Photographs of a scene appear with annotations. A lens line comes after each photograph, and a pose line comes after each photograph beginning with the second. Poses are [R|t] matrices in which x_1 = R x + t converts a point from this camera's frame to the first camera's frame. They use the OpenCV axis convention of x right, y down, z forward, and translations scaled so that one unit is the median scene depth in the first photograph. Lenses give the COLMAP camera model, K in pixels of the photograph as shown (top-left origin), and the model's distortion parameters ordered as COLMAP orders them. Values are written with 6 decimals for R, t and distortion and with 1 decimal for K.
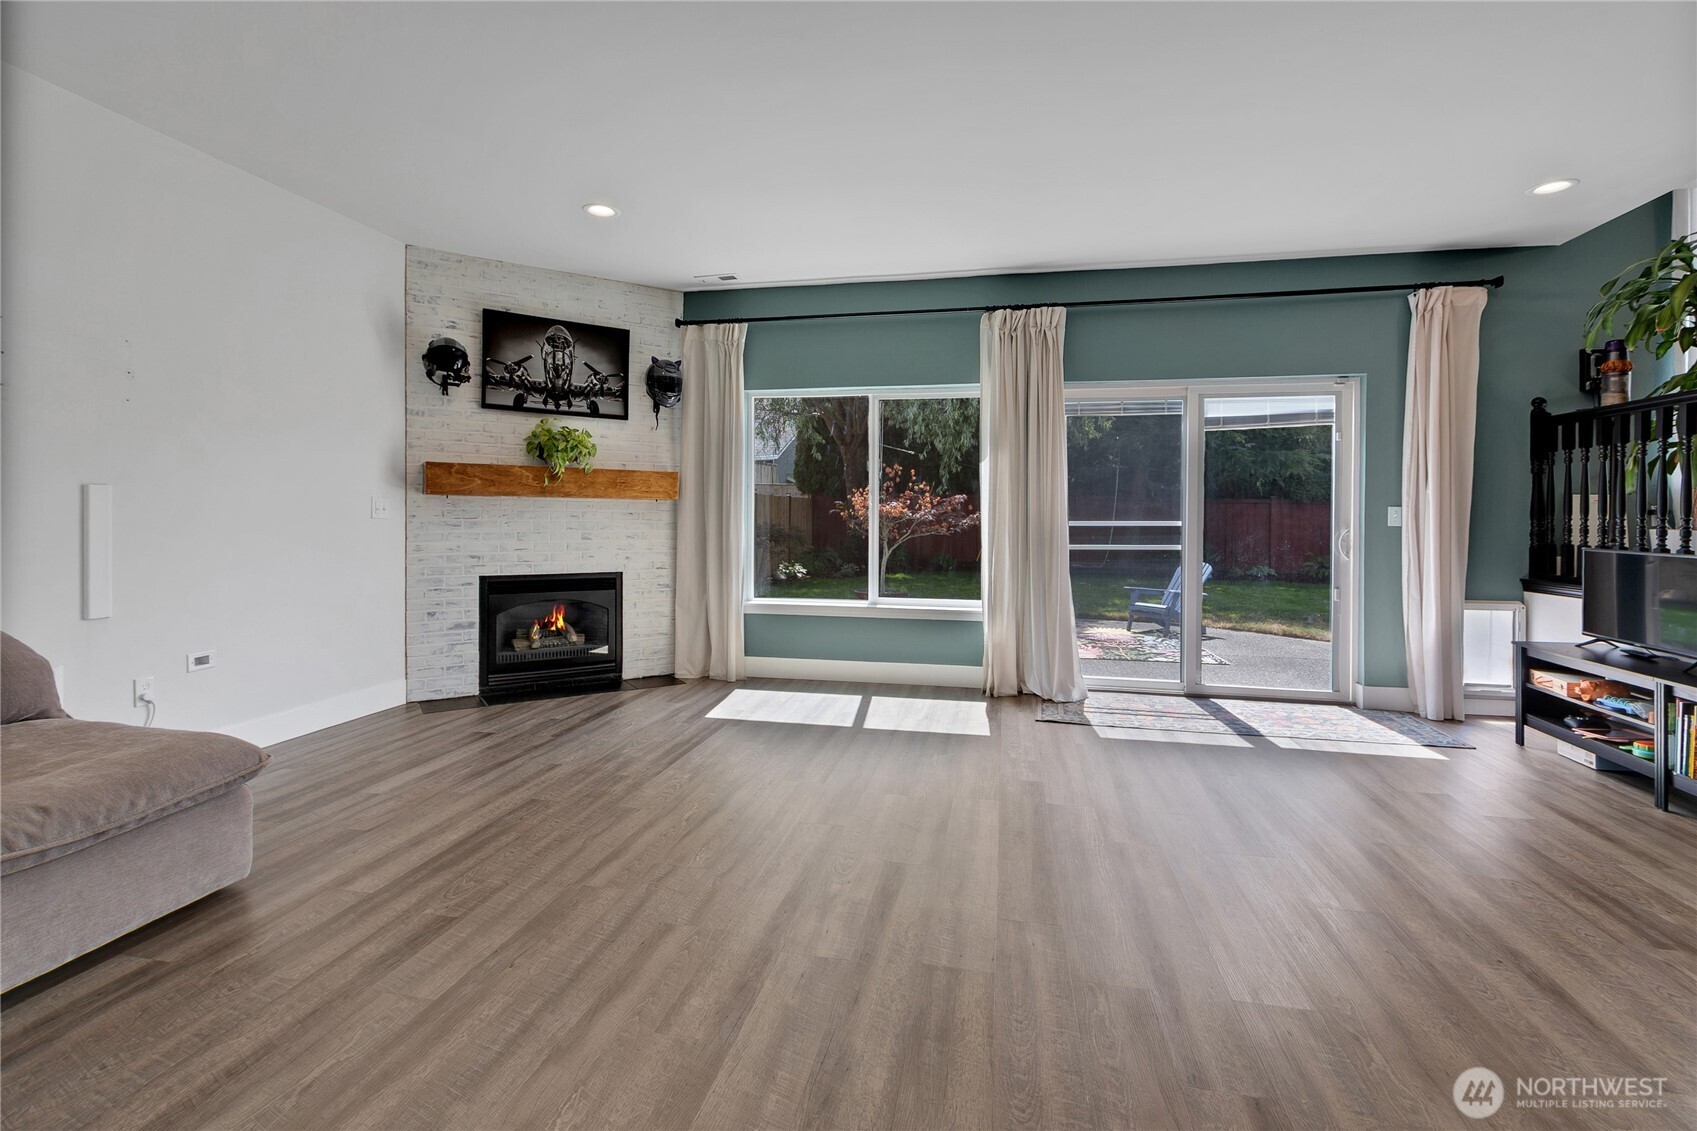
lens RADIAL K [[788.9, 0, 836.8], [0, 788.9, 527.5], [0, 0, 1]] dist [0.000388, 0.000144]
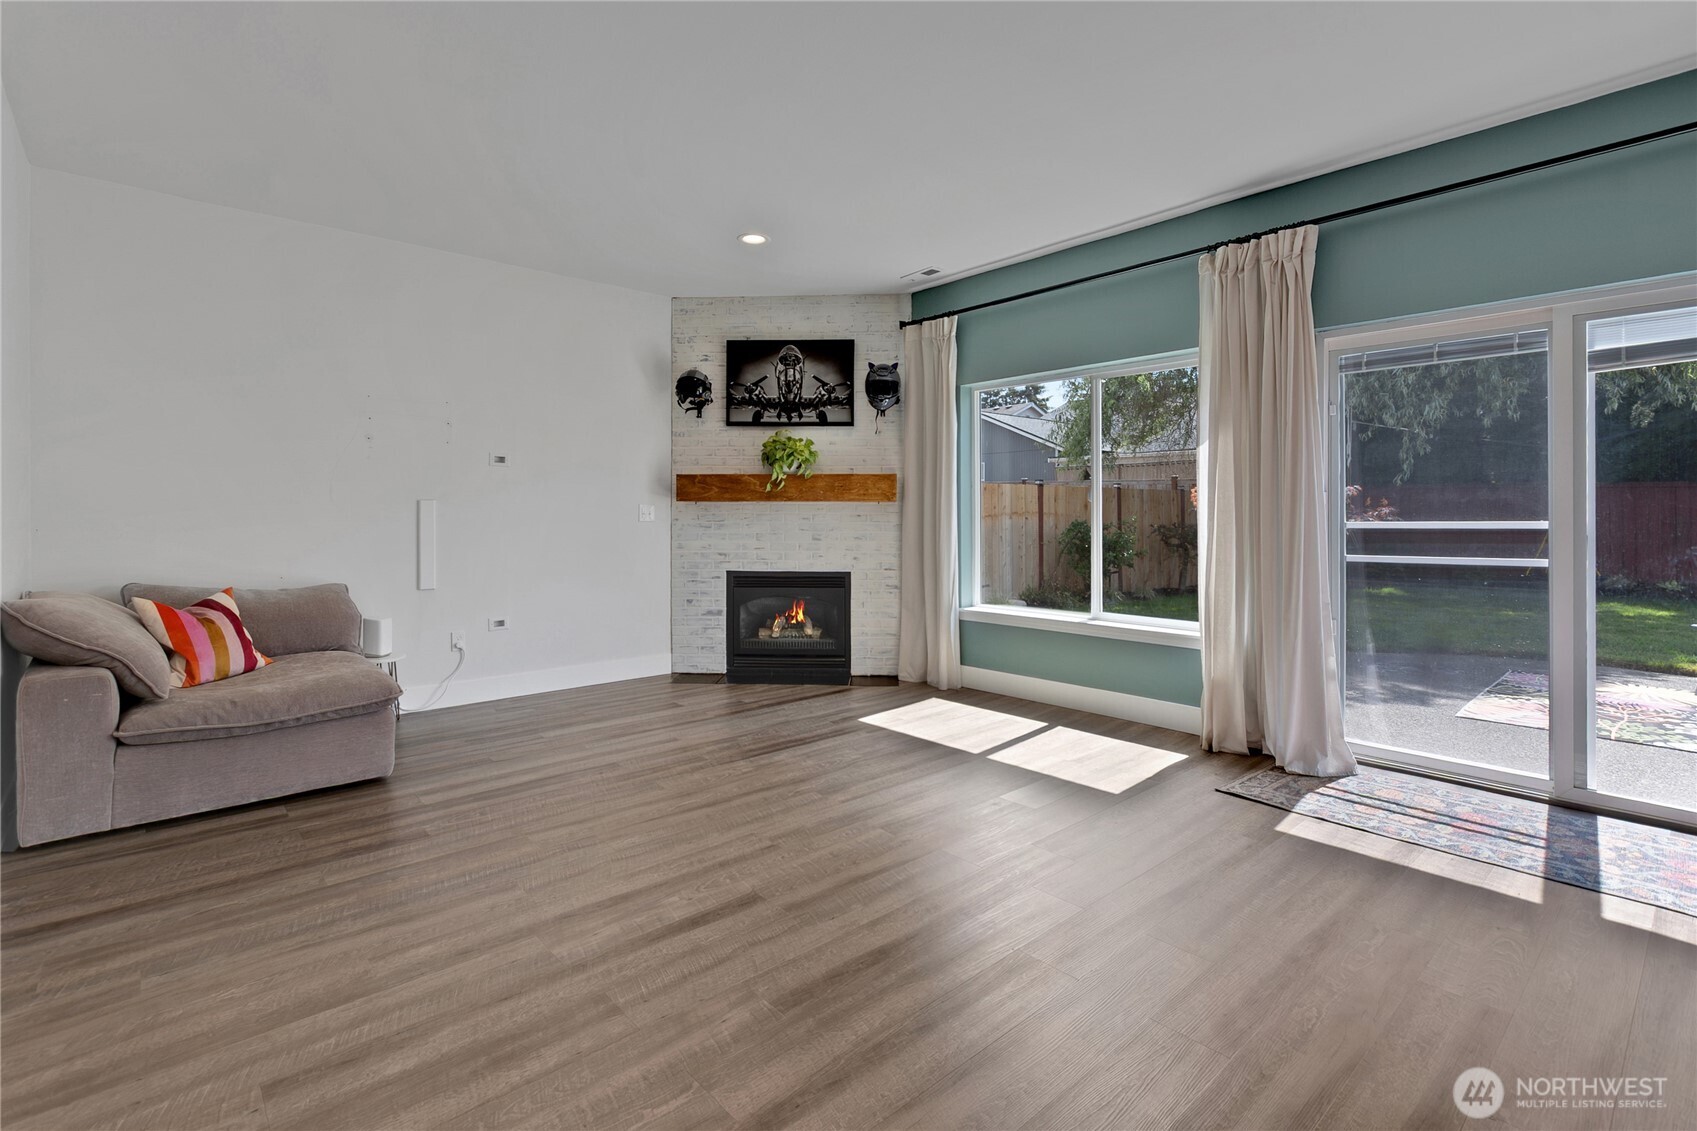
lens RADIAL K [[788.9, 0, 821.0], [0, 788.9, 513.3], [0, 0, 1]] dist [0.000388, 0.000144]
pose [[0.801843, -0.009702, -0.597456, 0.346620], [-0.000987, 0.999845, -0.017562, -0.002492], [0.597534, 0.014672, 0.801709, 0.151467]]
